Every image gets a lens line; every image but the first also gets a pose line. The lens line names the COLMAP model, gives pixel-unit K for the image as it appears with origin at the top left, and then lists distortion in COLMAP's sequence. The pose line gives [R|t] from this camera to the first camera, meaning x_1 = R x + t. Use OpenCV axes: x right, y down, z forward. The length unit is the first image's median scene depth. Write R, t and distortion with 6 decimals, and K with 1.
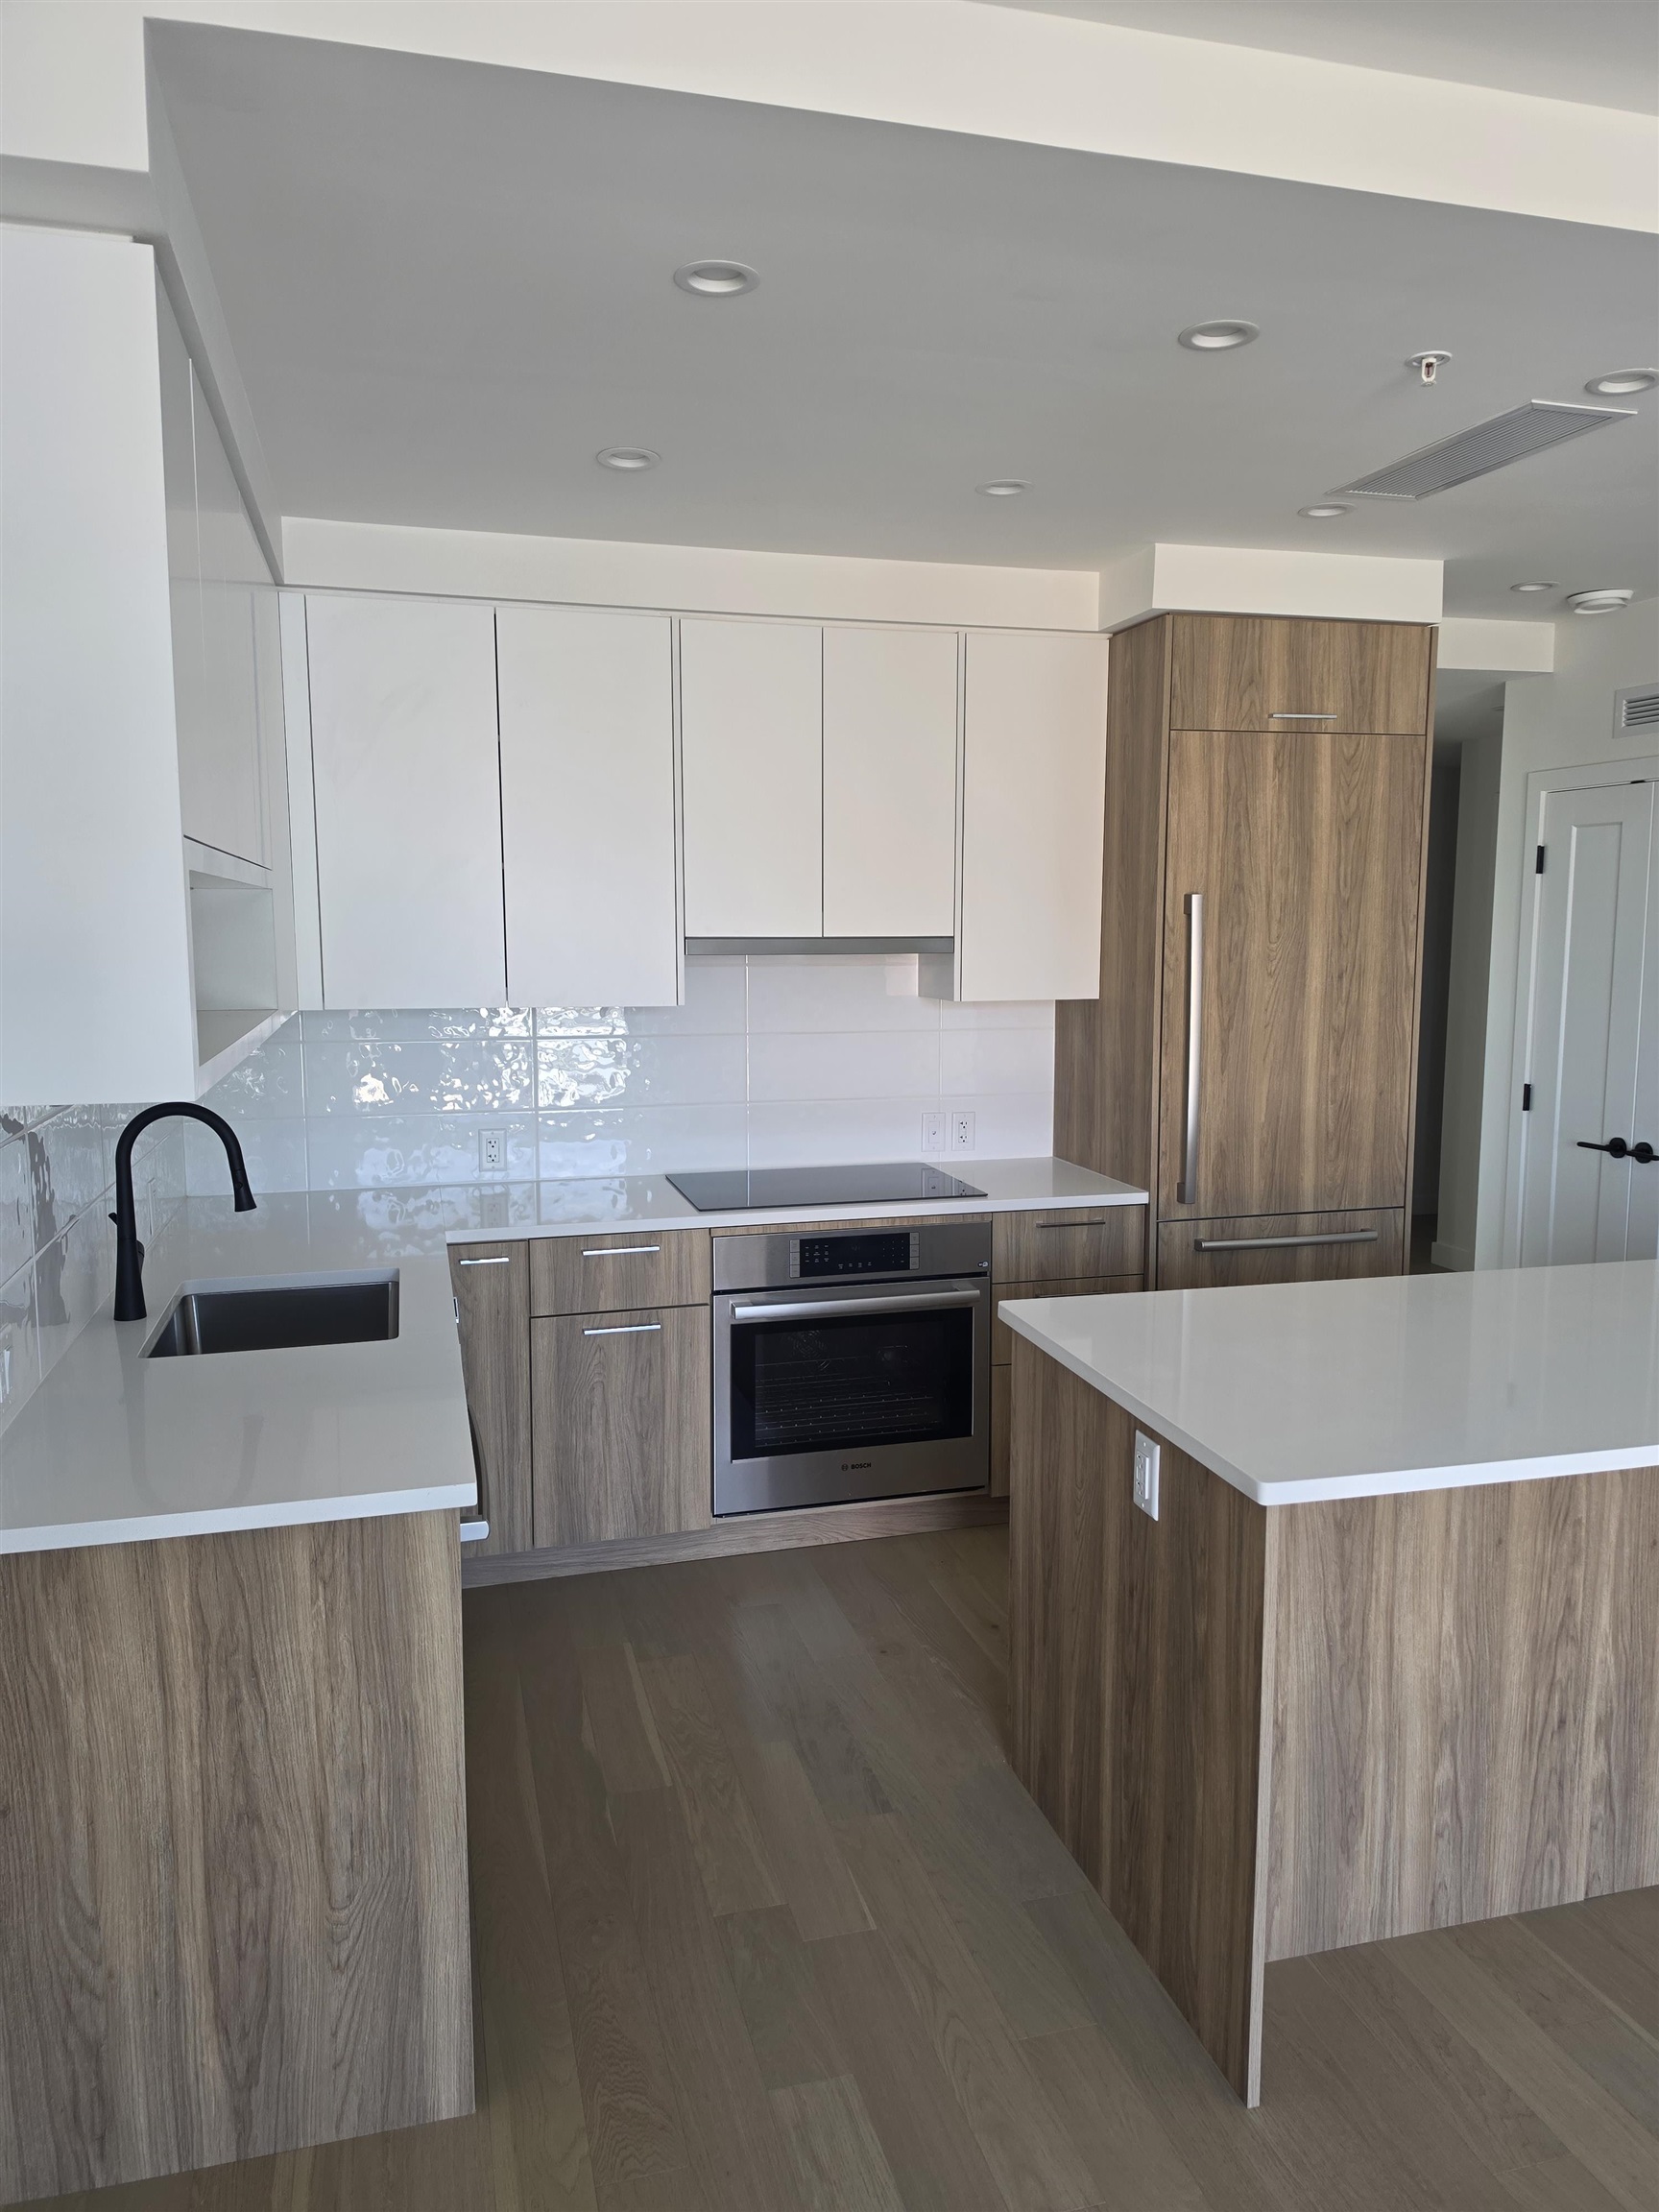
lens RADIAL K [[1525.1, 0, 831.1], [0, 1525.1, 1110.1], [0, 0, 1]] dist [0.081679, -0.093676]
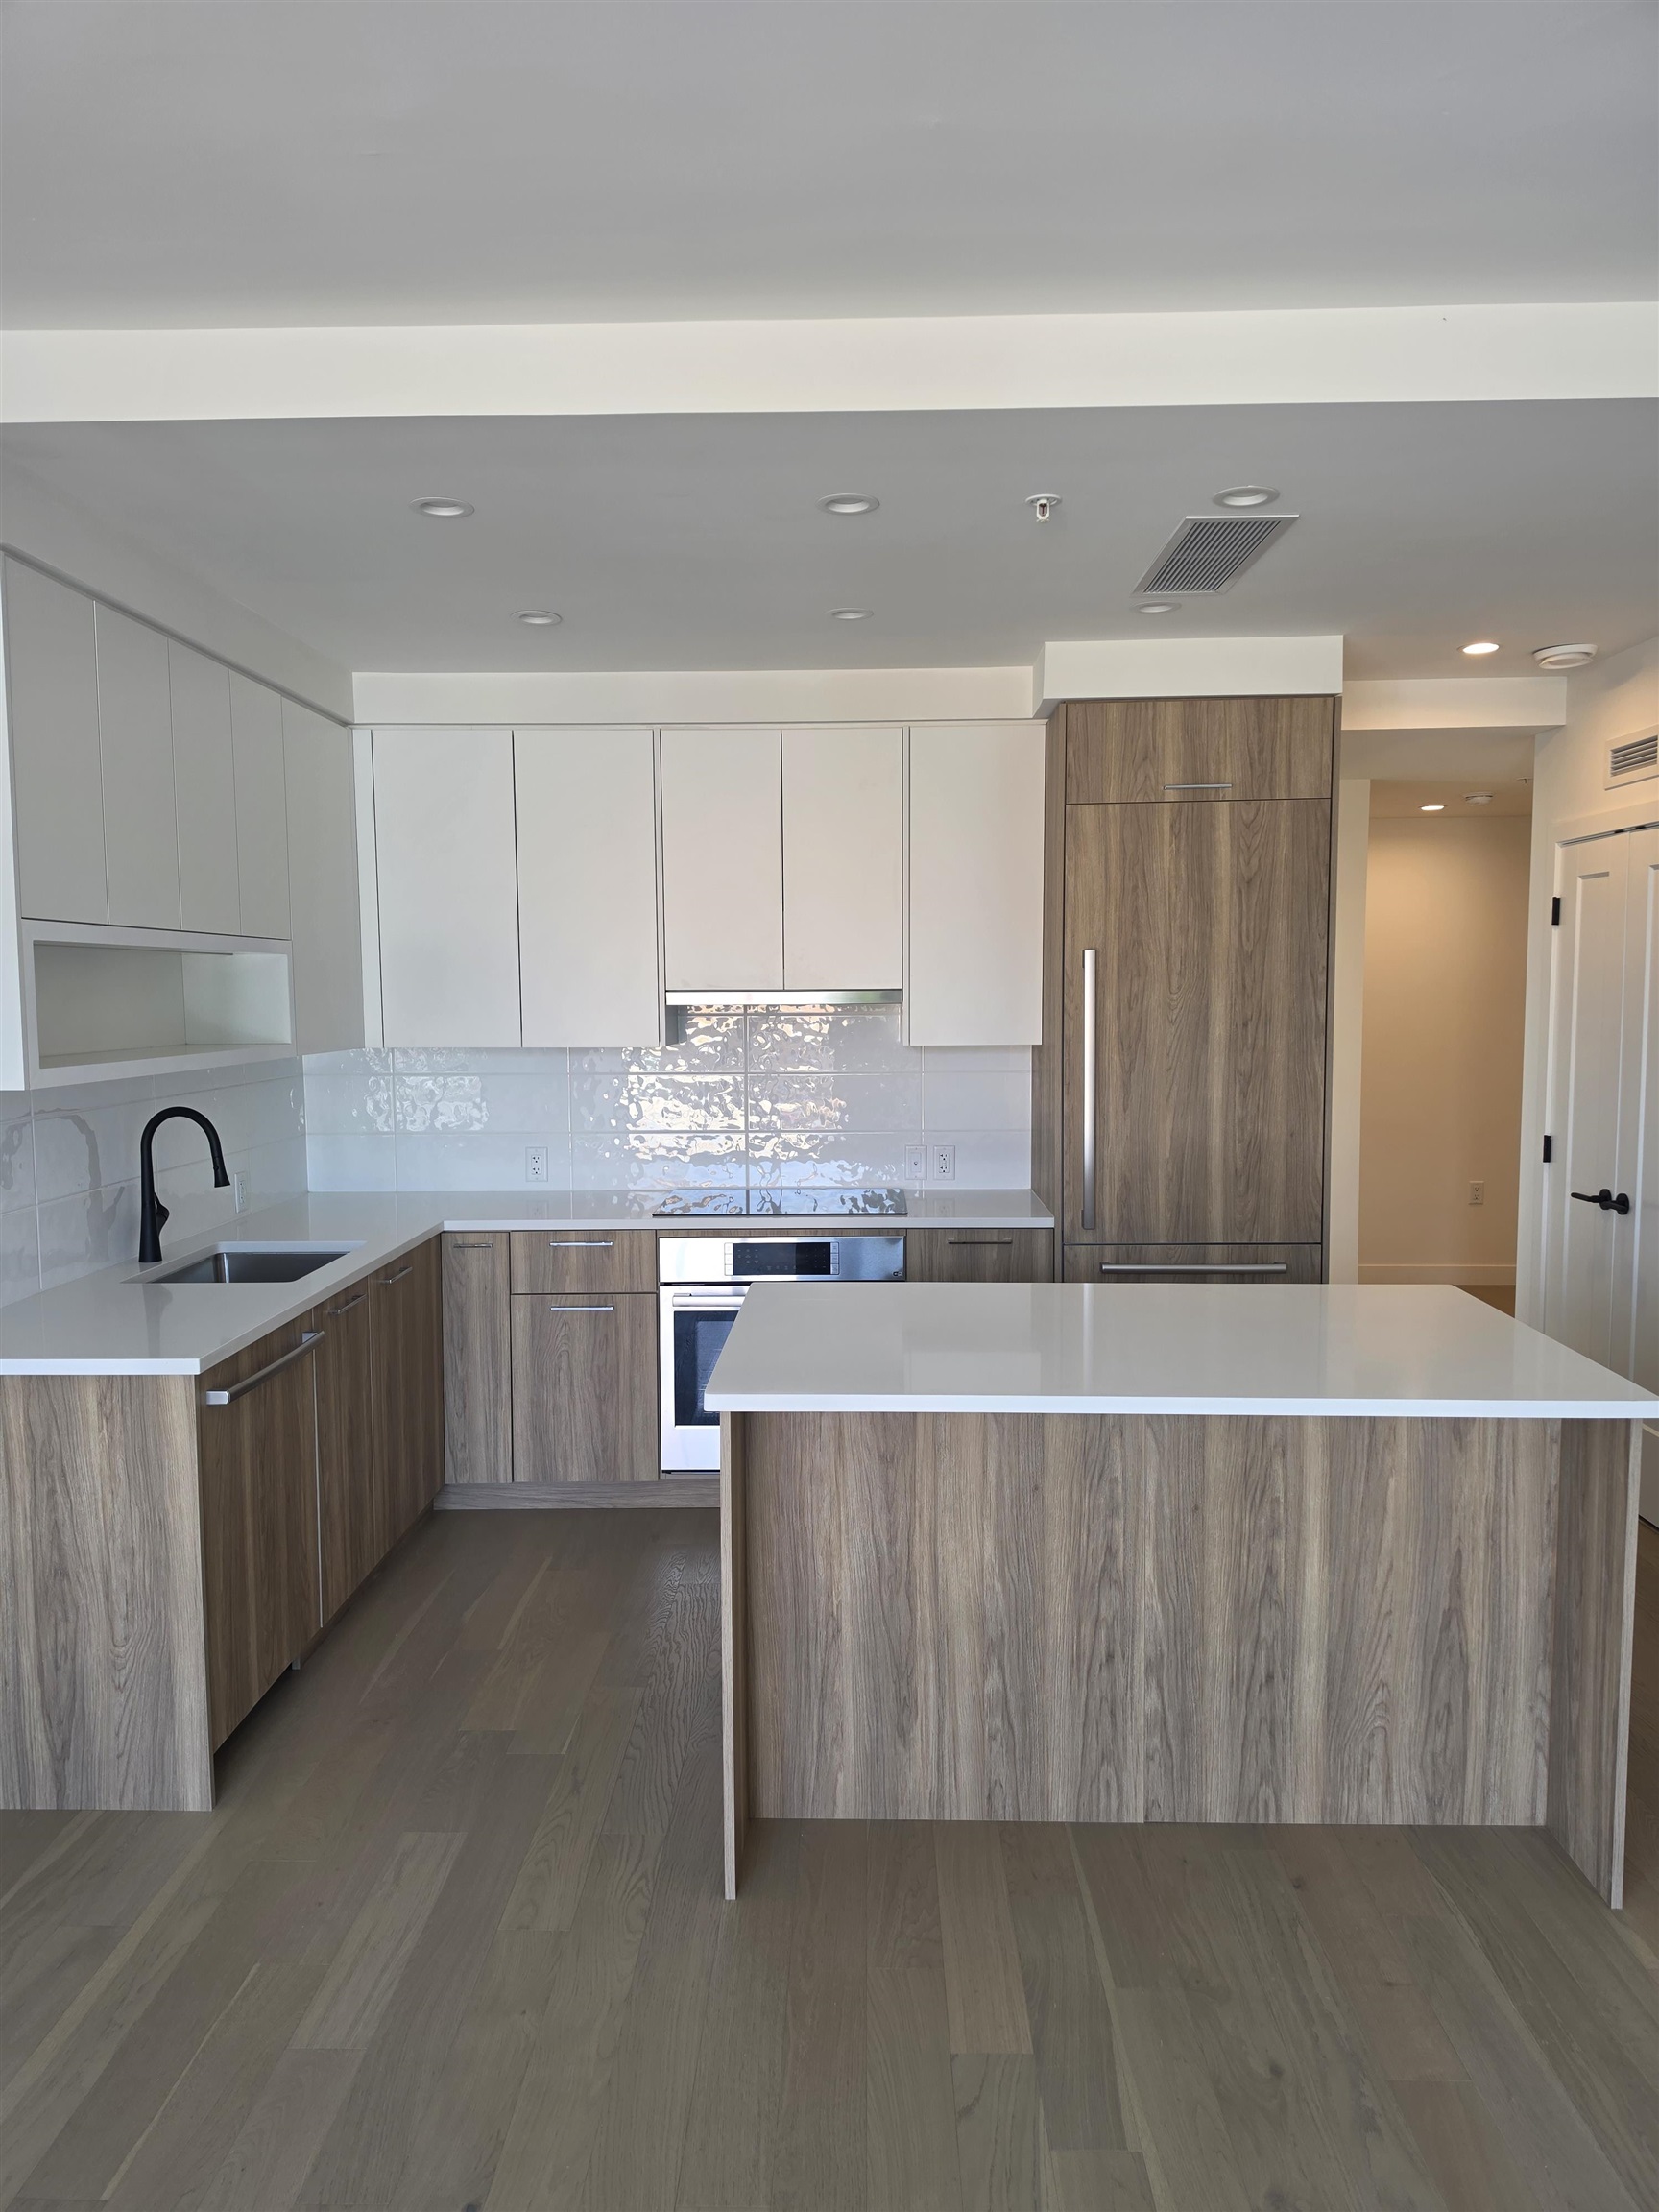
lens RADIAL K [[1525.1, 0, 817.1], [0, 1525.1, 1124.1], [0, 0, 1]] dist [0.081679, -0.093676]
pose [[0.955396, 0.020488, -0.294617, 0.382001], [-0.030278, 0.999129, -0.028706, 0.023884], [0.293772, 0.036346, 0.955184, -0.114912]]
